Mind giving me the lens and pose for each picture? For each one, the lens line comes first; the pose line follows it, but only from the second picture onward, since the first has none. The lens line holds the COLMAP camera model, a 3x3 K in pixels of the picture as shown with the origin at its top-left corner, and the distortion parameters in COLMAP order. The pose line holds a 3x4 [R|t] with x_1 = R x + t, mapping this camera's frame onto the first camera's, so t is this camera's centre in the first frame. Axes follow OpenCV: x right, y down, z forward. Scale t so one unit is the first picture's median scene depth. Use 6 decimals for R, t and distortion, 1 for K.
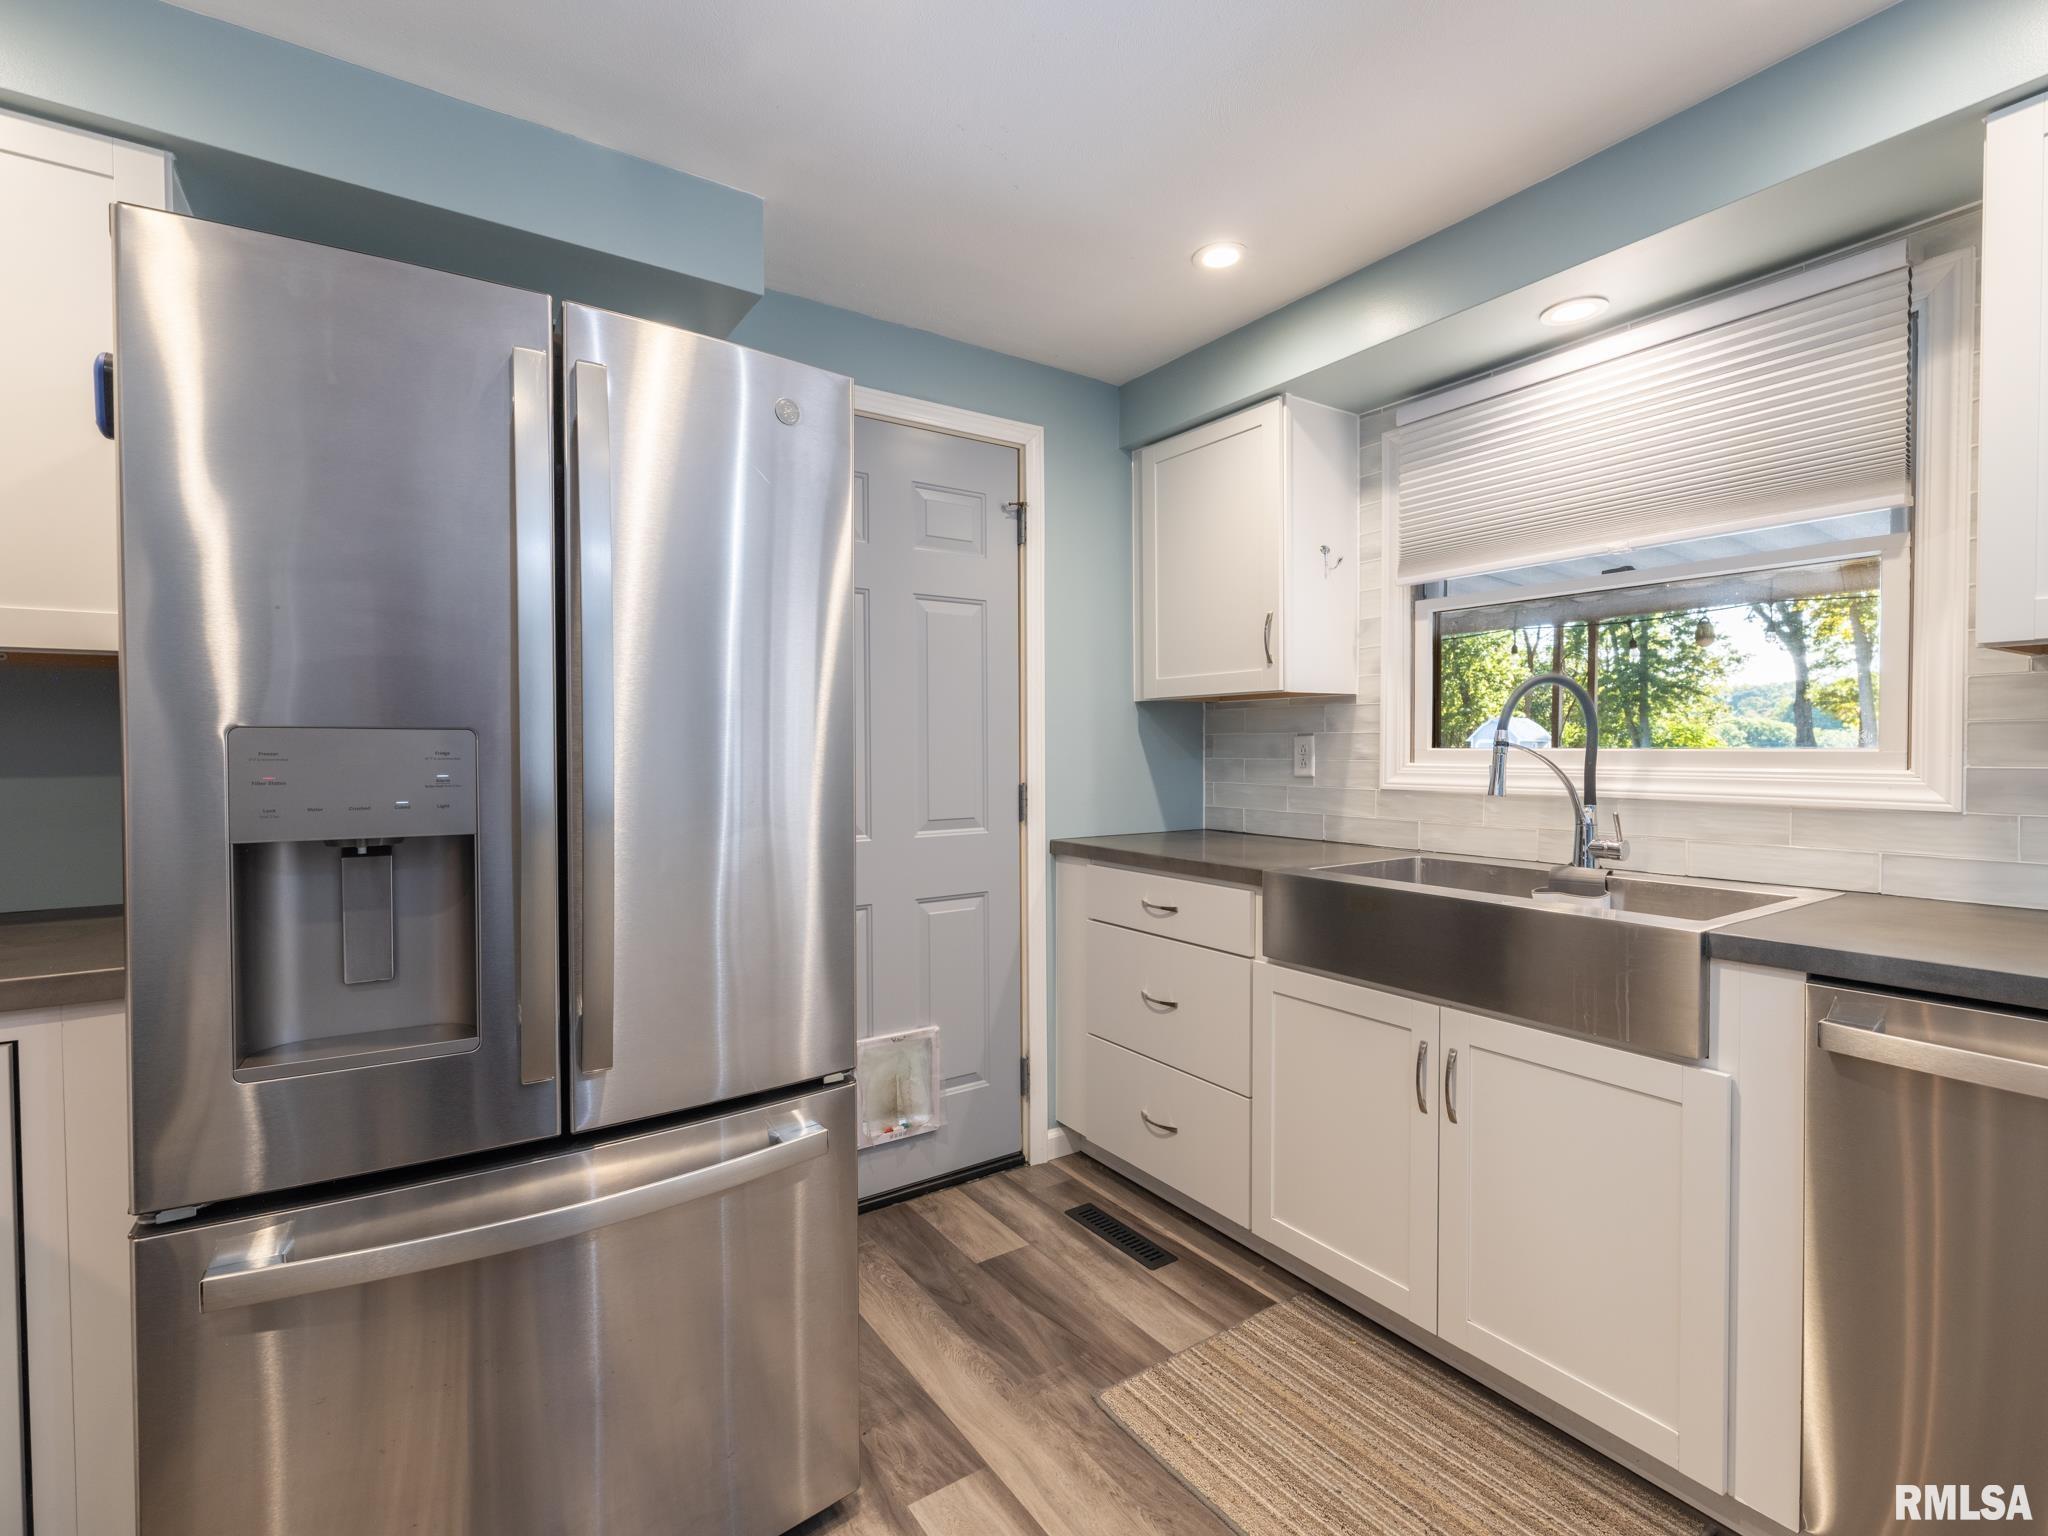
lens RADIAL K [[945.3, 0, 1026.5], [0, 945.3, 766.0], [0, 0, 1]] dist [-0.002316, 0.001252]
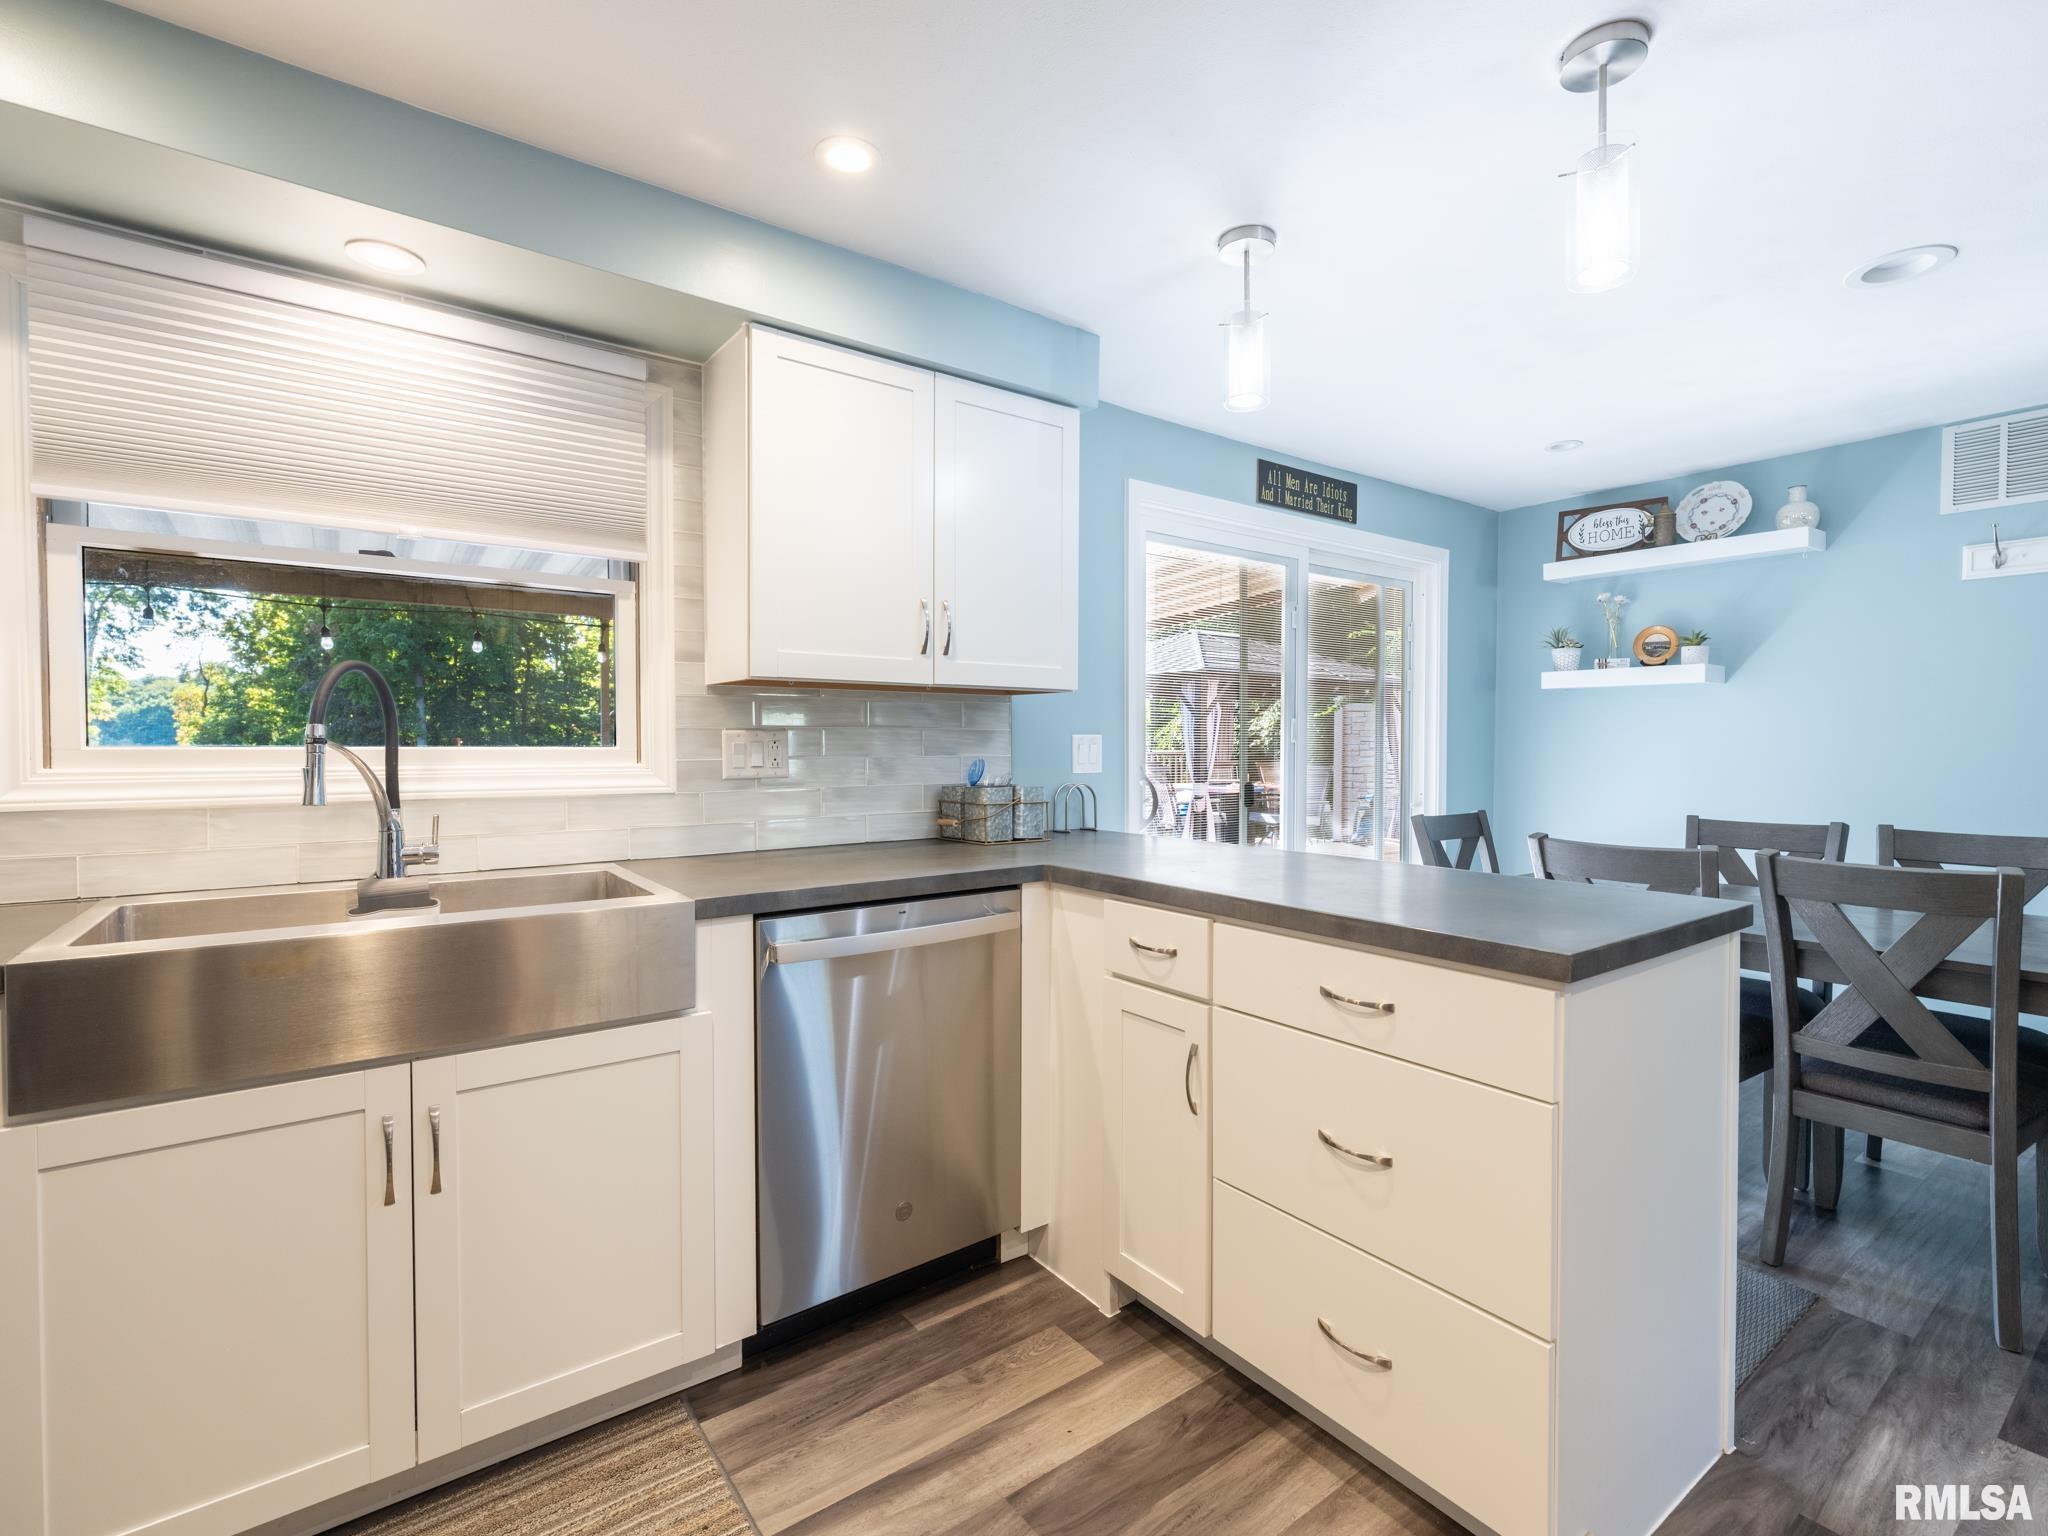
lens RADIAL K [[945.3, 0, 1026.5], [0, 945.3, 766.0], [0, 0, 1]] dist [-0.002316, 0.001252]
pose [[-0.039138, -0.020385, 0.999026, -0.295730], [0.018726, 0.999601, 0.021130, -0.006990], [-0.999058, 0.019534, -0.038741, 0.373135]]
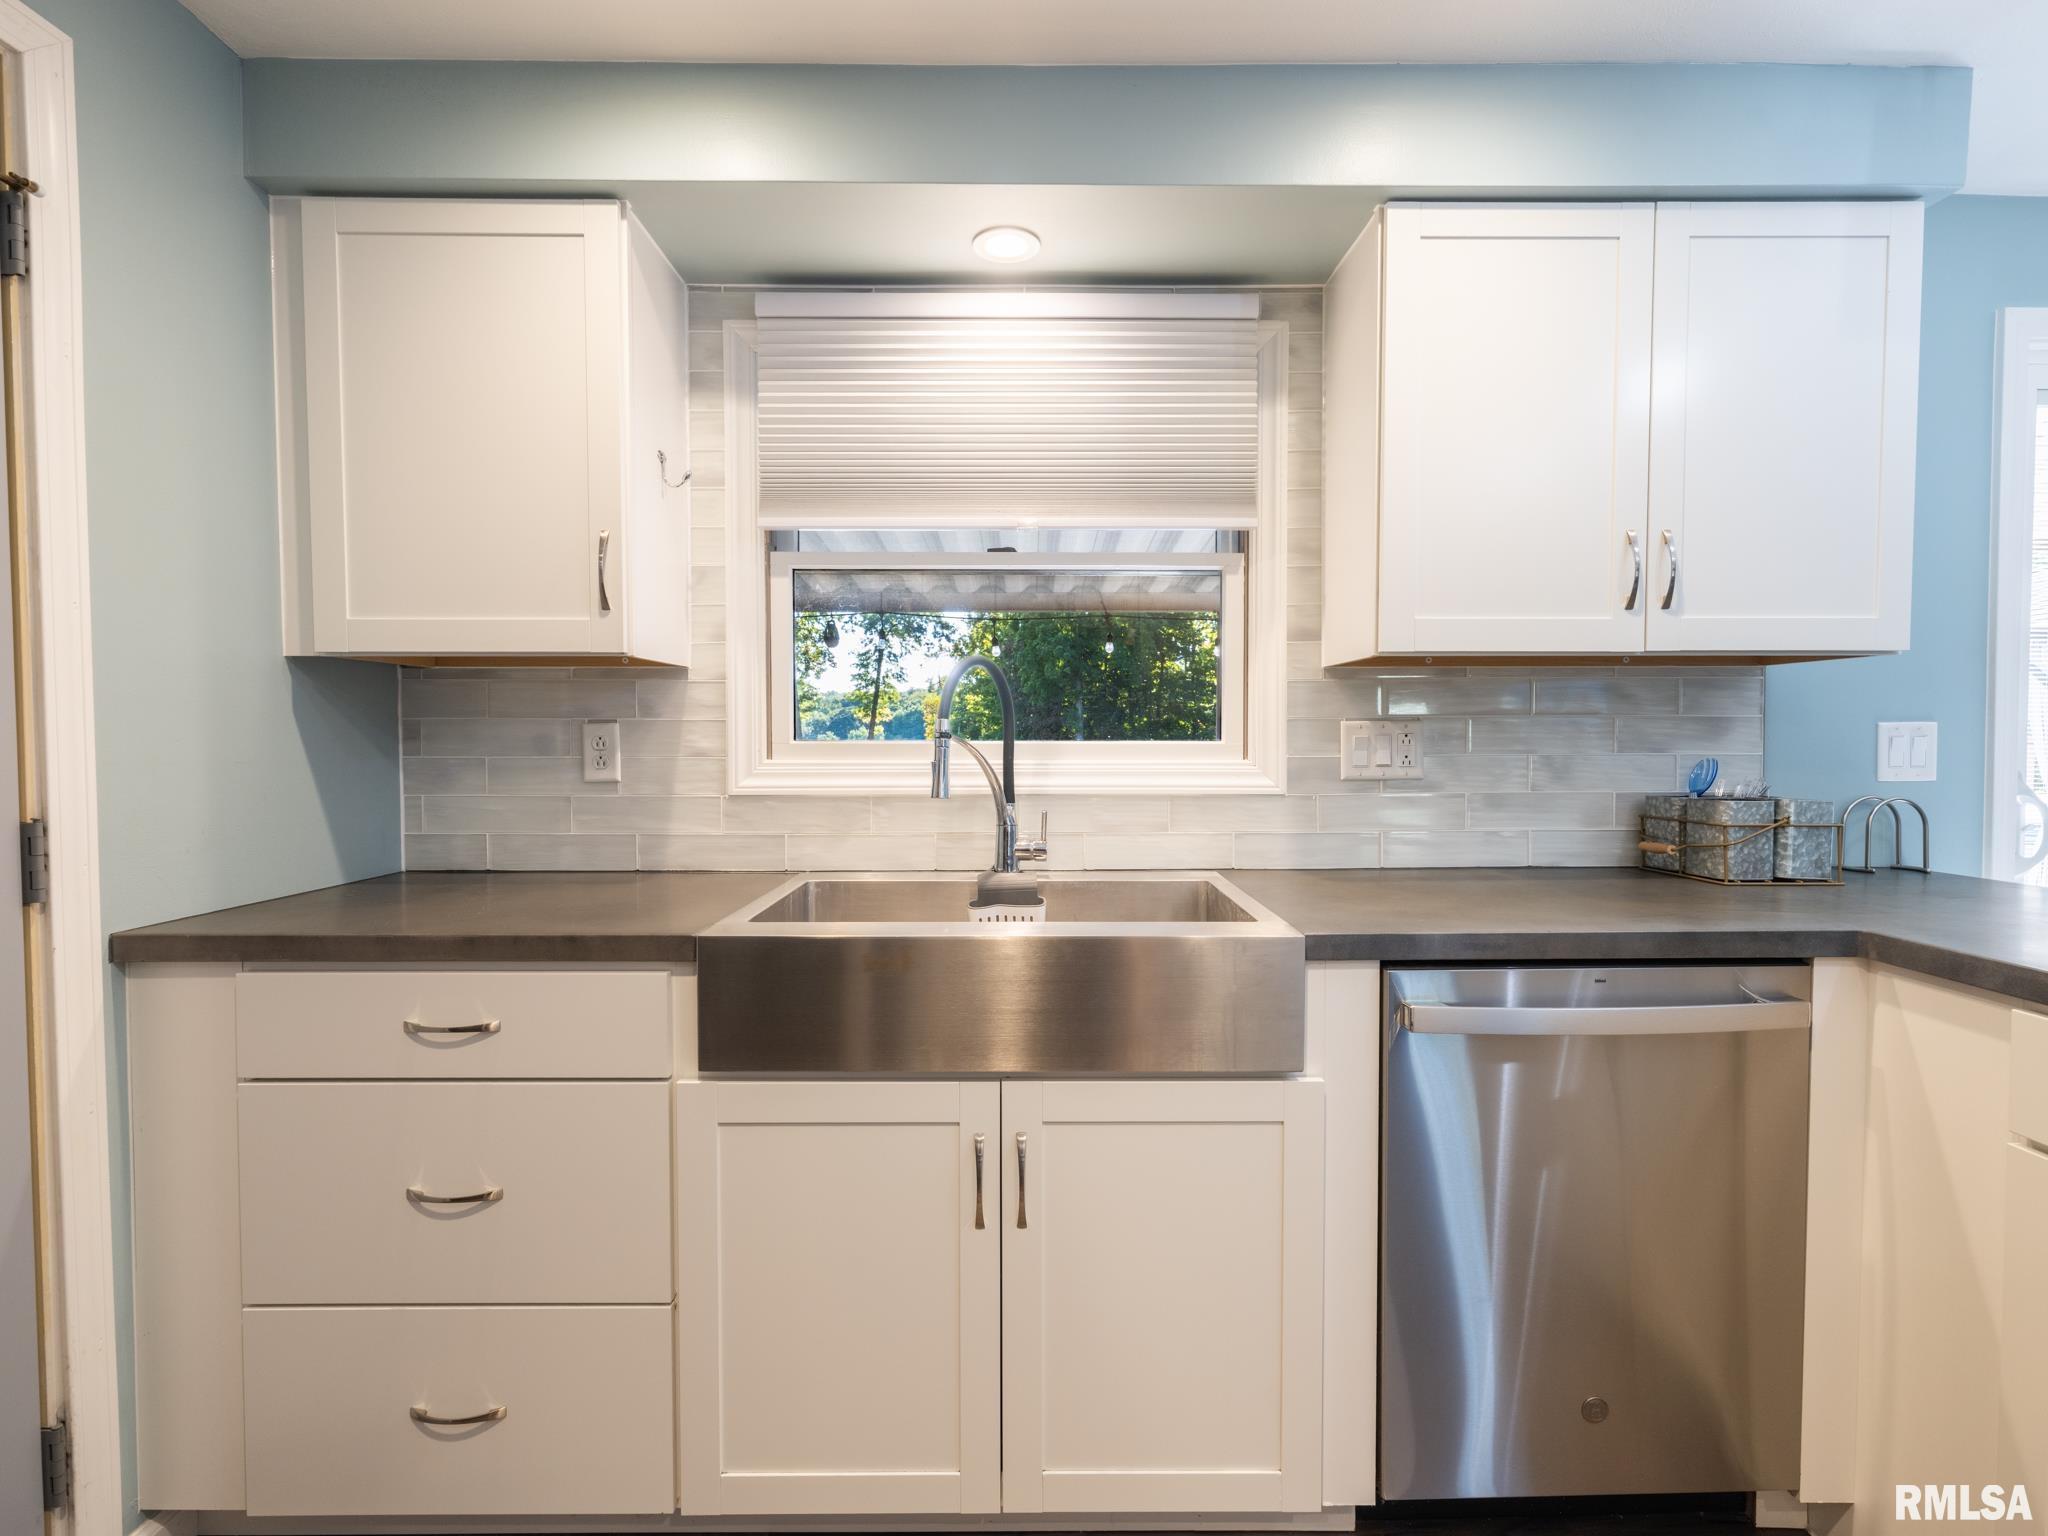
lens RADIAL K [[945.3, 0, 1026.5], [0, 945.3, 766.0], [0, 0, 1]] dist [-0.002316, 0.001252]
pose [[0.555575, -0.022062, 0.831174, -0.130806], [0.015627, 0.999748, 0.016091, -0.007809], [-0.831320, 0.004049, 0.555780, 0.422883]]
